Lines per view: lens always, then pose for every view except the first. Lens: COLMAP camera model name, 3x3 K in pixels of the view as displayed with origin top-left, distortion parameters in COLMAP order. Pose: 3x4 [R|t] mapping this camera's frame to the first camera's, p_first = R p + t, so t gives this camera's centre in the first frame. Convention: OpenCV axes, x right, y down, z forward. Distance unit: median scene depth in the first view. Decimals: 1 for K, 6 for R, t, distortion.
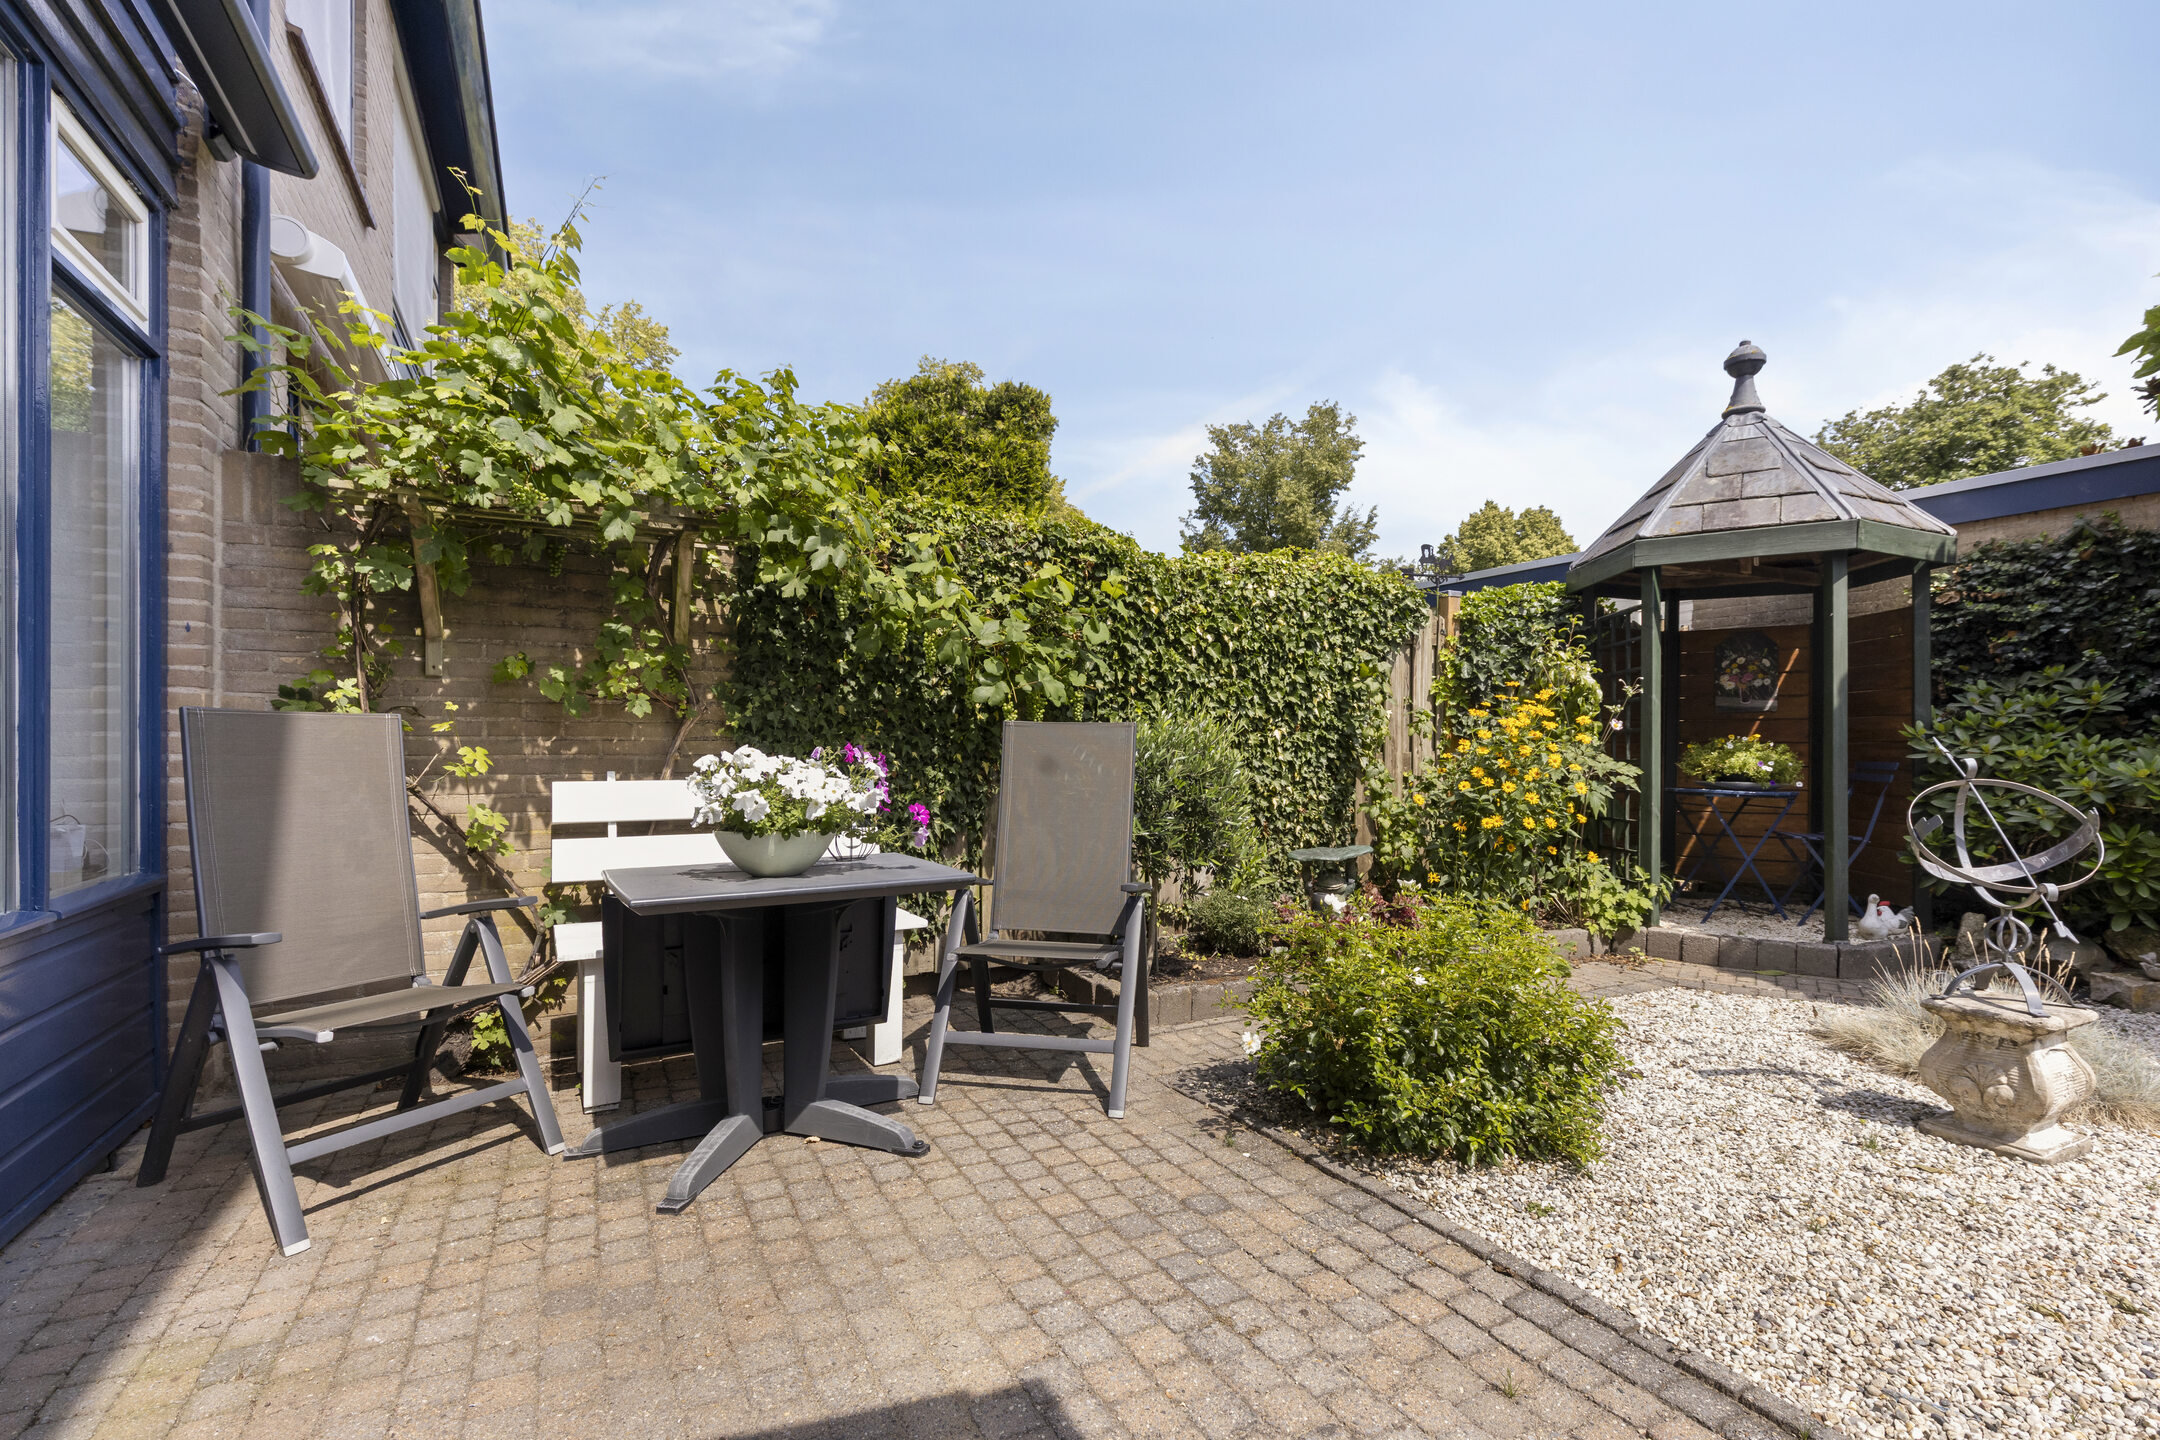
lens RADIAL K [[972.4, 0, 1100.3], [0, 972.4, 767.1], [0, 0, 1]] dist [0.002679, -0.001202]
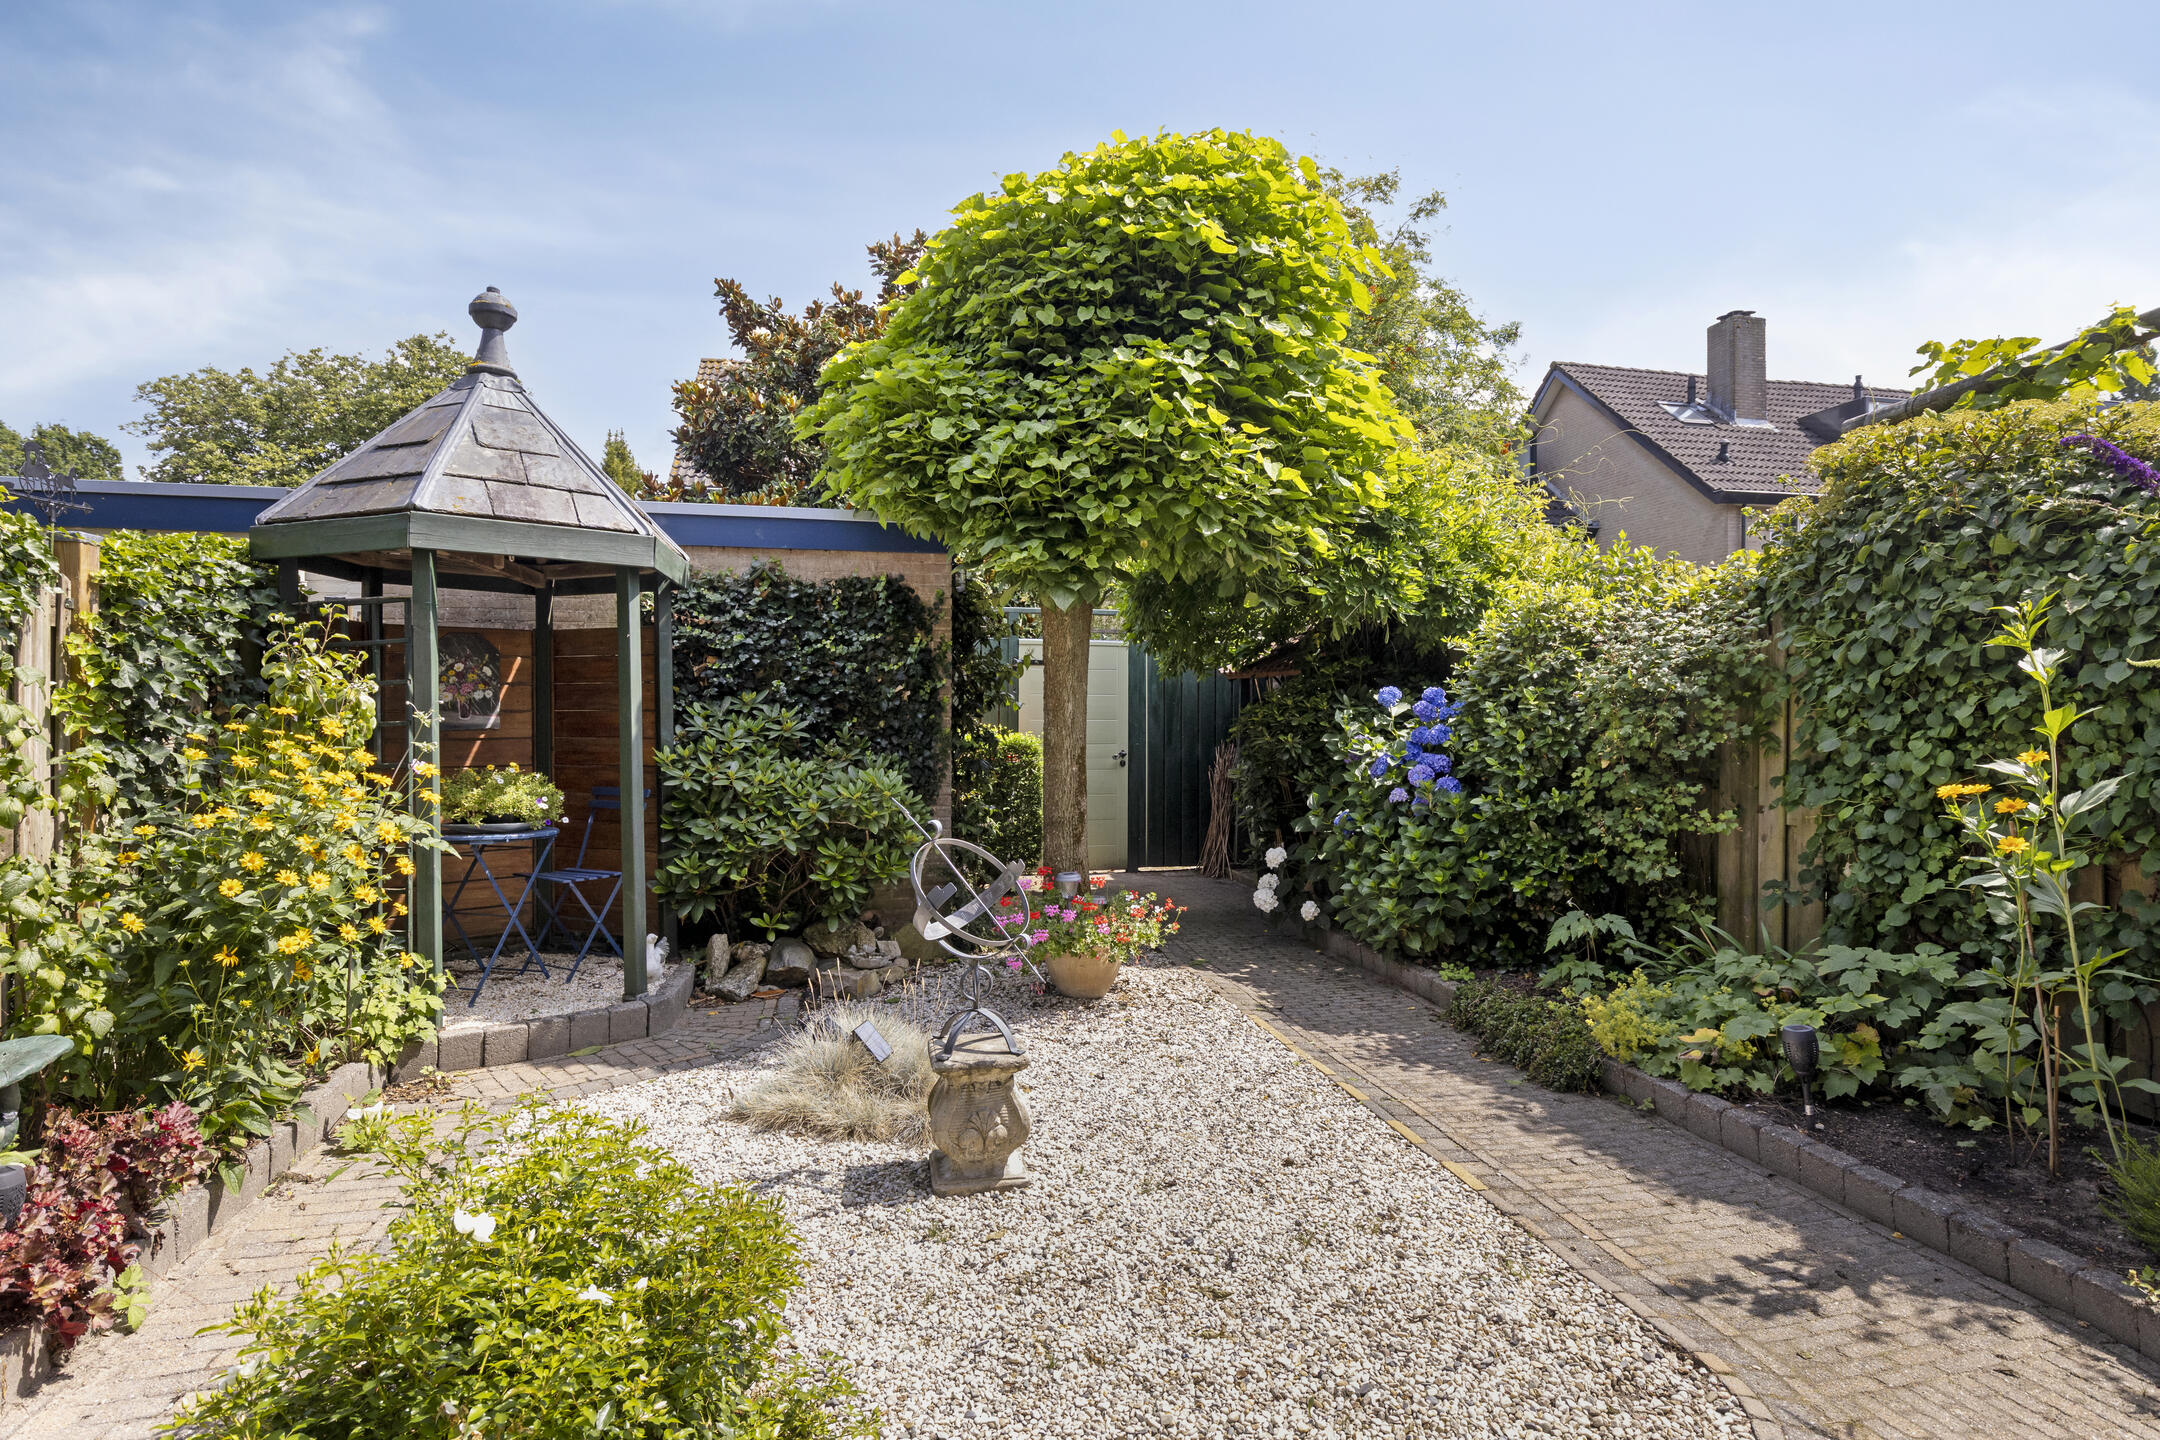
lens RADIAL K [[1126.6, 0, 1089.5], [0, 1126.6, 709.4], [0, 0, 1]] dist [0.003946, -0.001323]
pose [[0.271812, 0.000184, 0.962350, -0.125589], [0.024825, 0.999666, -0.007203, -0.061888], [-0.962030, 0.025848, 0.271717, 0.269096]]
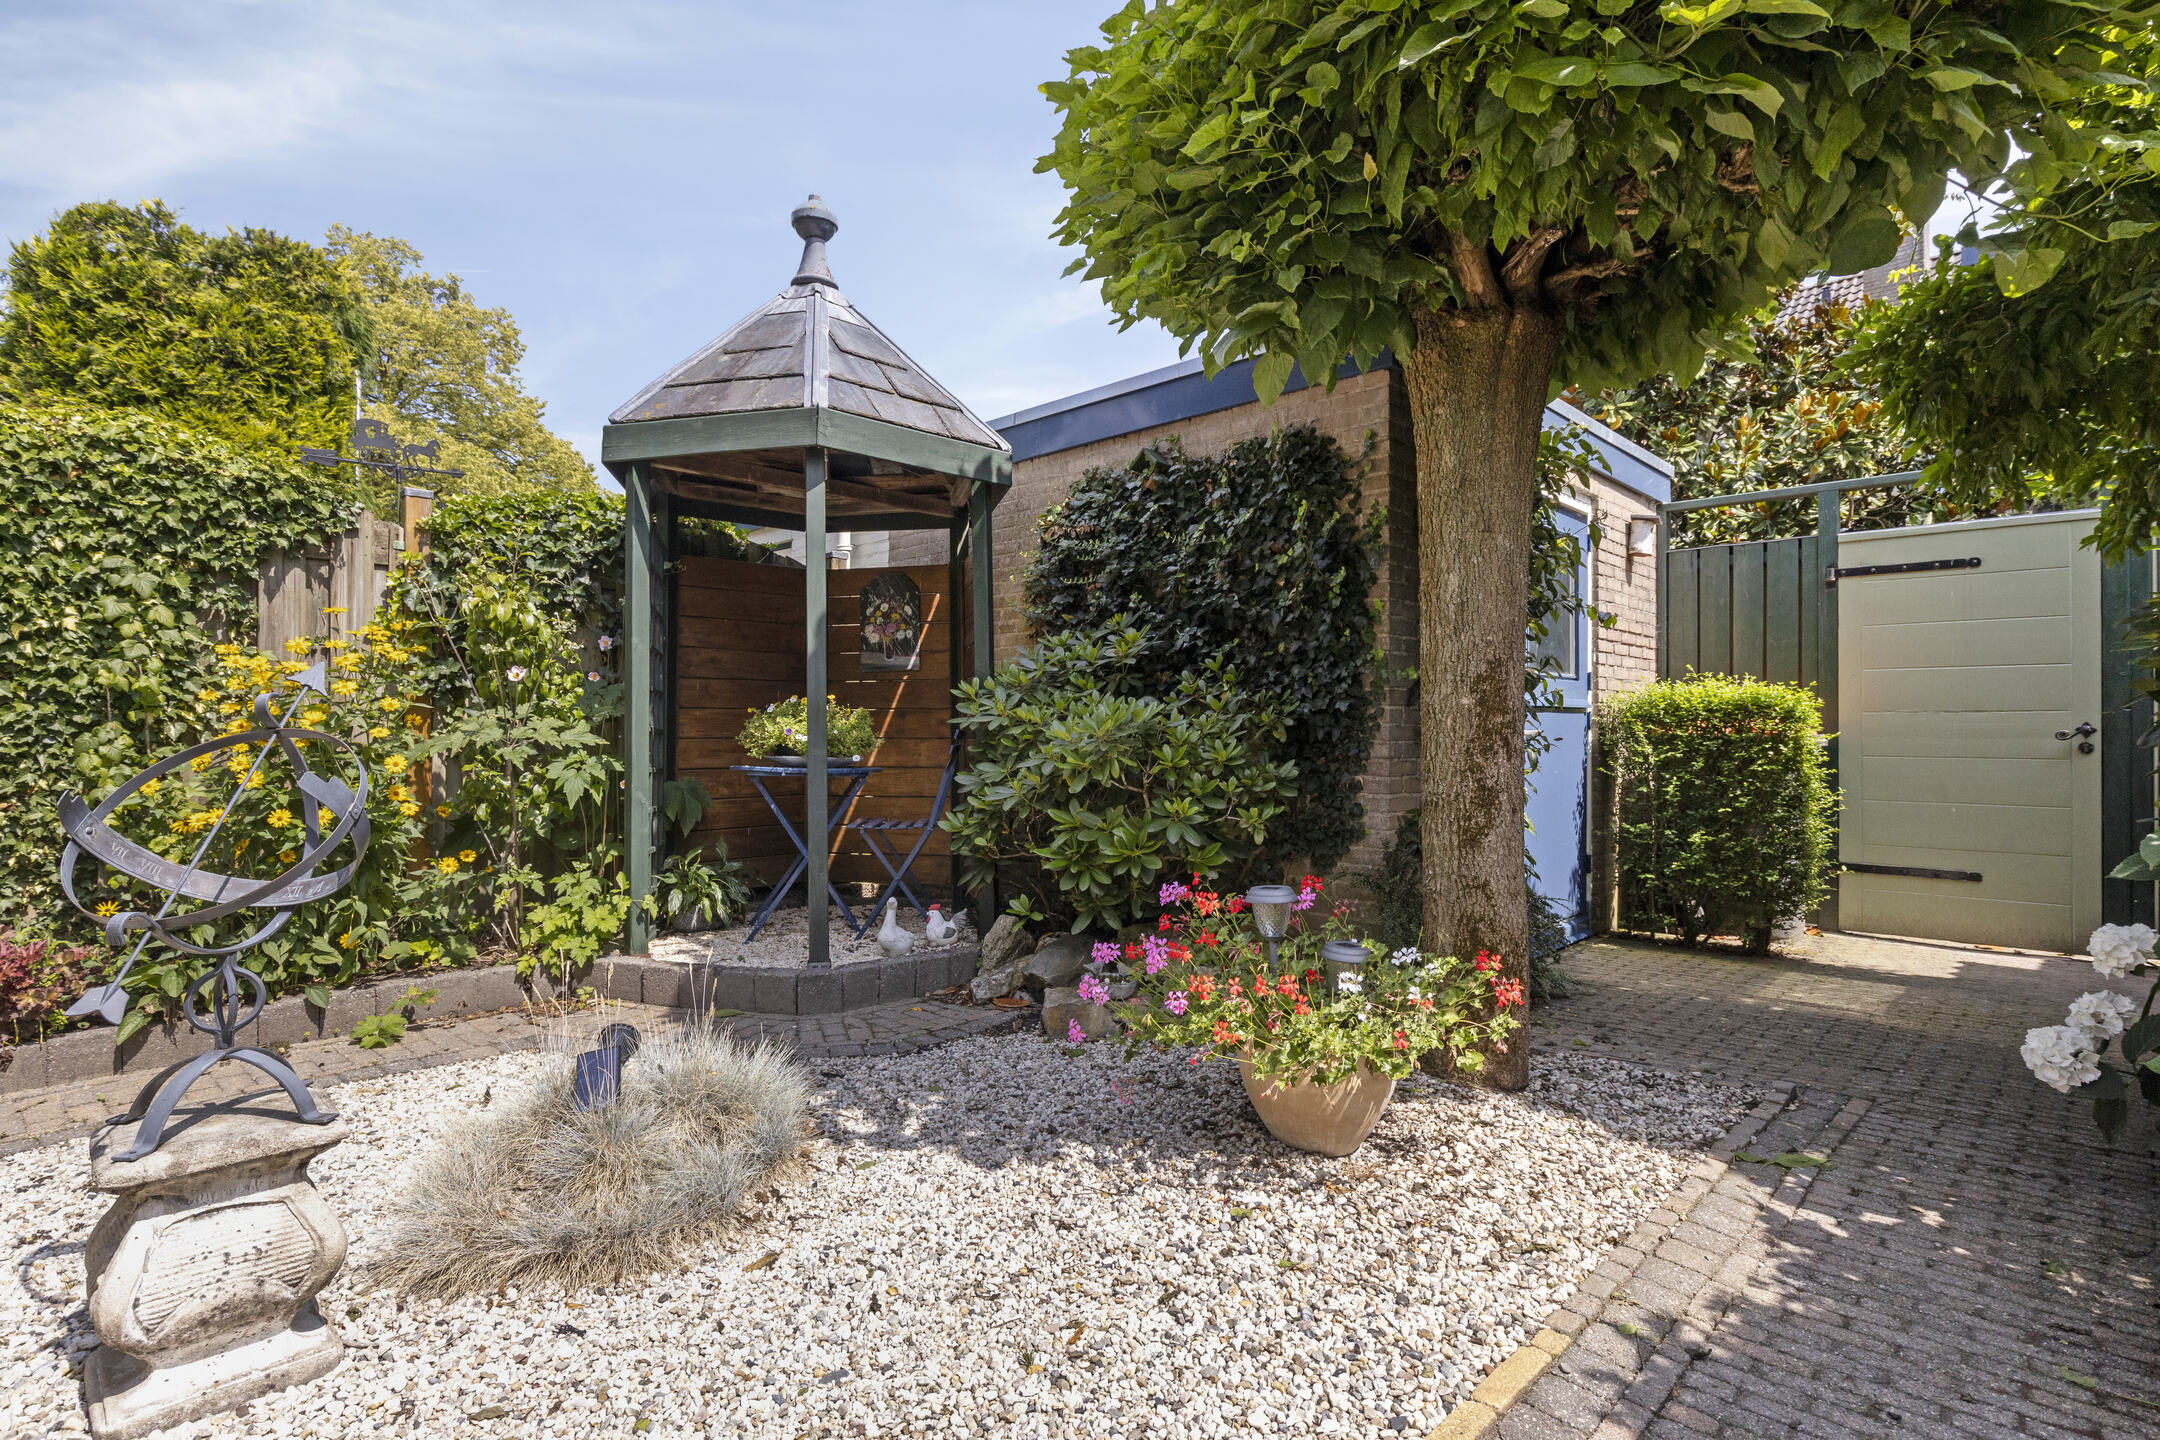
lens RADIAL K [[1075.9, 0, 1084.0], [0, 1075.9, 723.9], [0, 0, 1]] dist [0.000011, -0.000376]
pose [[0.949189, 0.001677, 0.314703, 0.615047], [0.008680, 0.999466, -0.031506, 0.018836], [-0.314588, 0.032637, 0.948667, 0.124815]]
